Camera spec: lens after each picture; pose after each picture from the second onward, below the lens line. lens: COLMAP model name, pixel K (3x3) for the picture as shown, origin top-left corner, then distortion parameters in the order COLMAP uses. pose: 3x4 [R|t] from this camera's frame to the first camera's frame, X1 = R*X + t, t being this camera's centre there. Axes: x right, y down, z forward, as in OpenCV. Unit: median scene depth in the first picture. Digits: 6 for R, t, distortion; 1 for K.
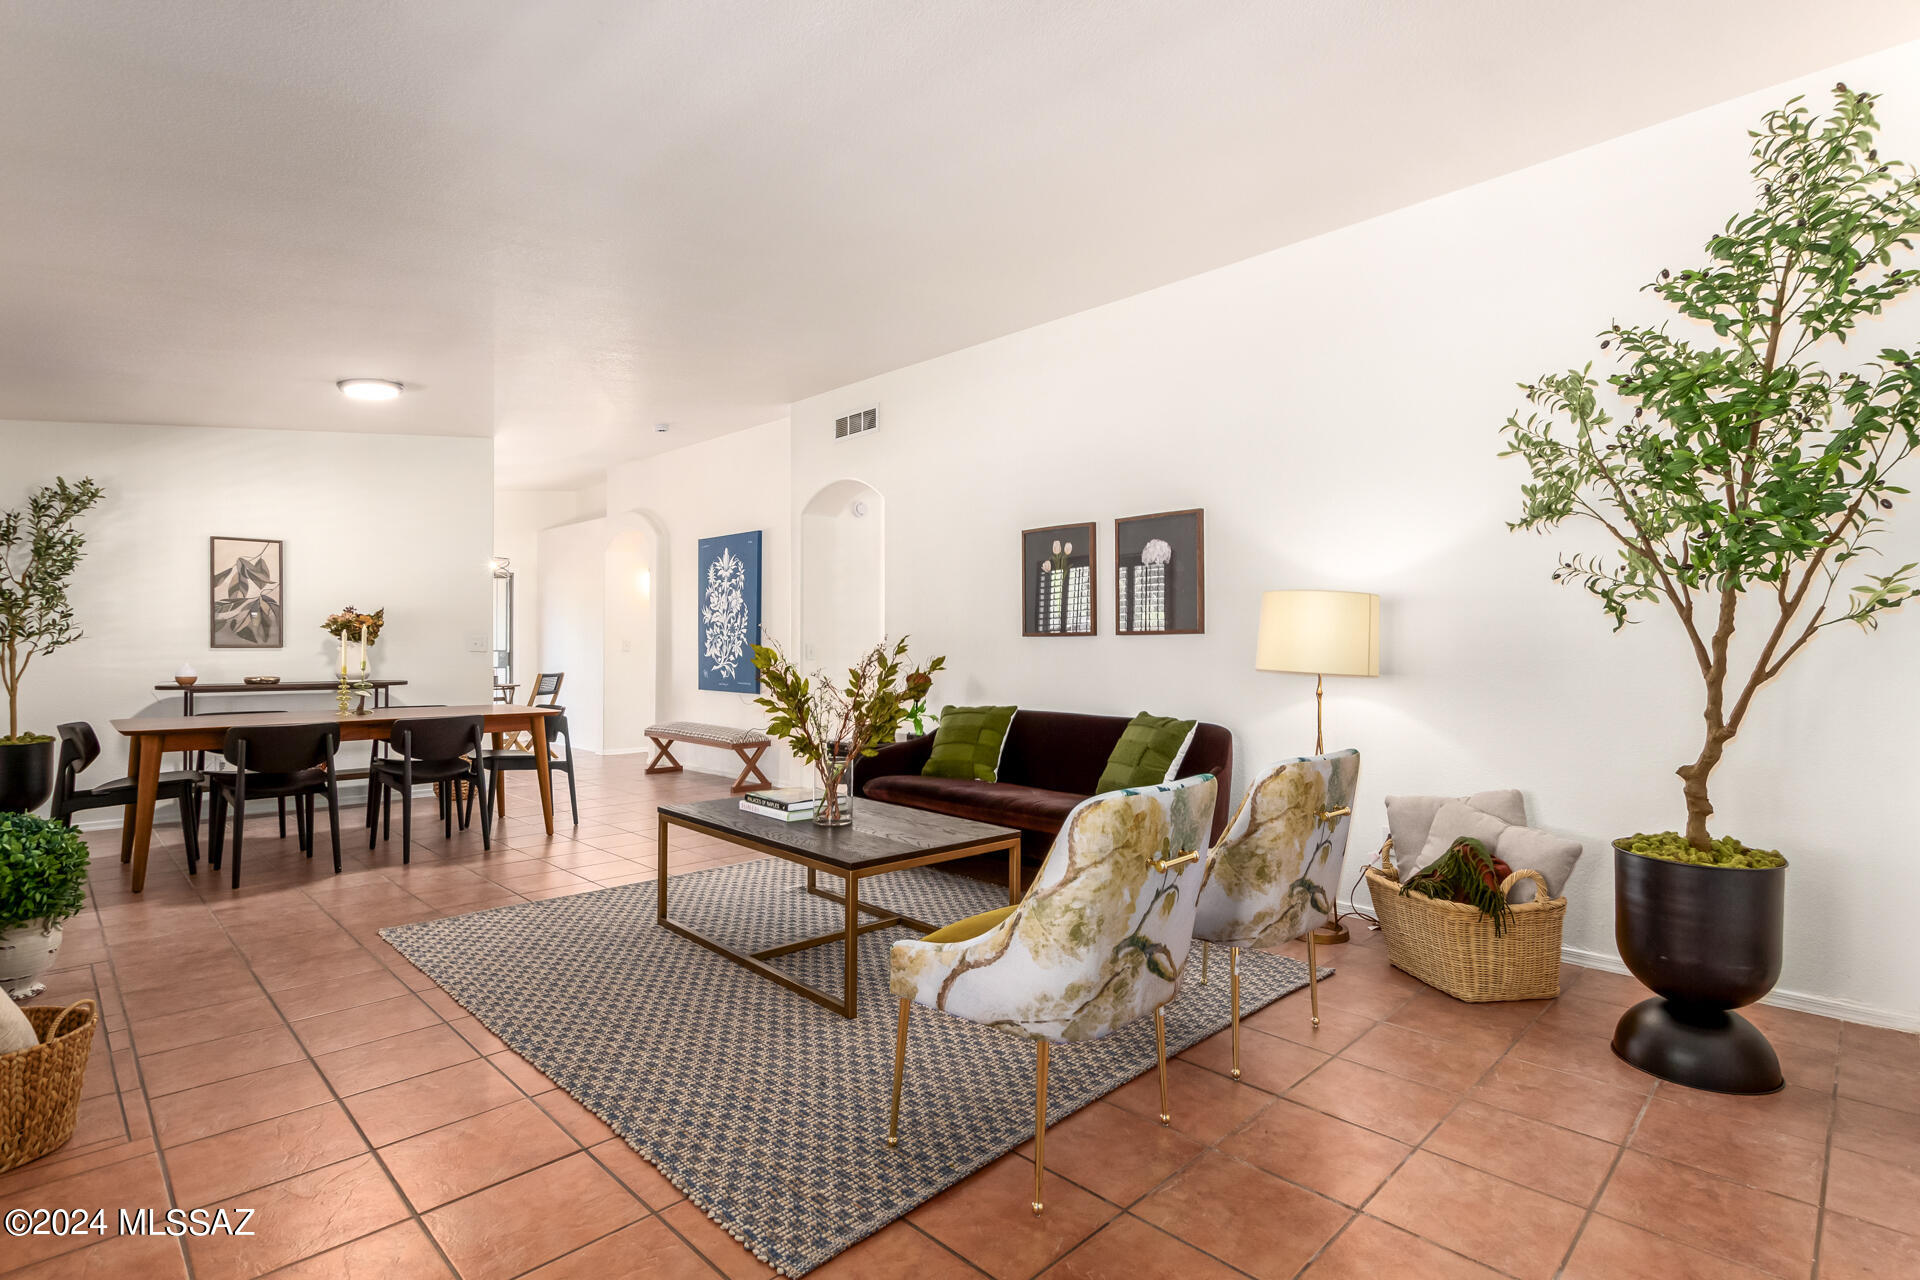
lens RADIAL K [[905.5, 0, 968.5], [0, 905.5, 653.0], [0, 0, 1]] dist [0.017718, -0.007388]
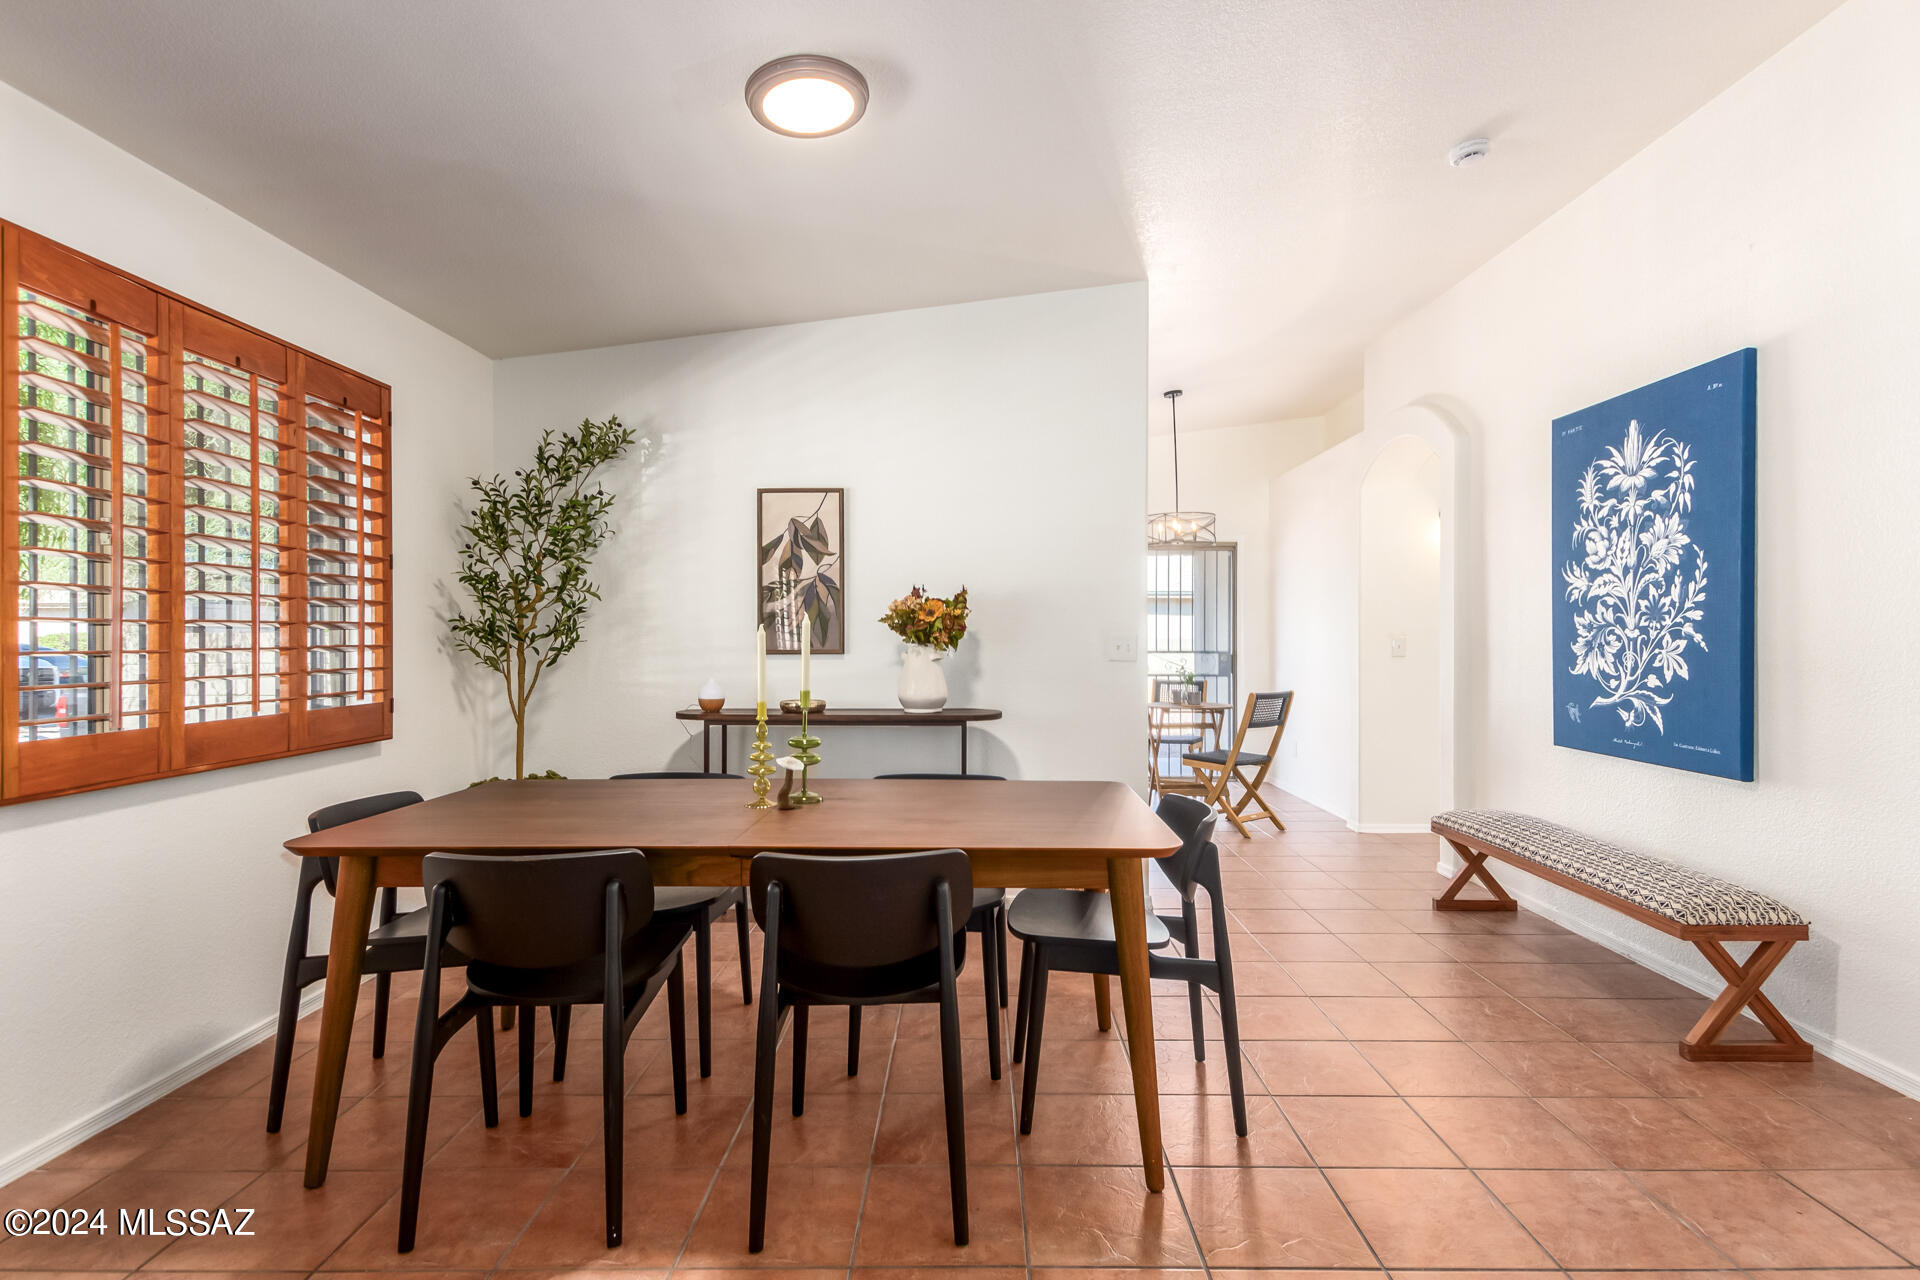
lens RADIAL K [[936.8, 0, 985.0], [0, 936.8, 631.0], [0, 0, 1]] dist [0.009454, -0.000169]
pose [[0.706313, -0.008315, -0.707851, -0.238351], [-0.003200, 0.999883, -0.014938, -0.014161], [0.707892, 0.012816, 0.706204, 0.667777]]
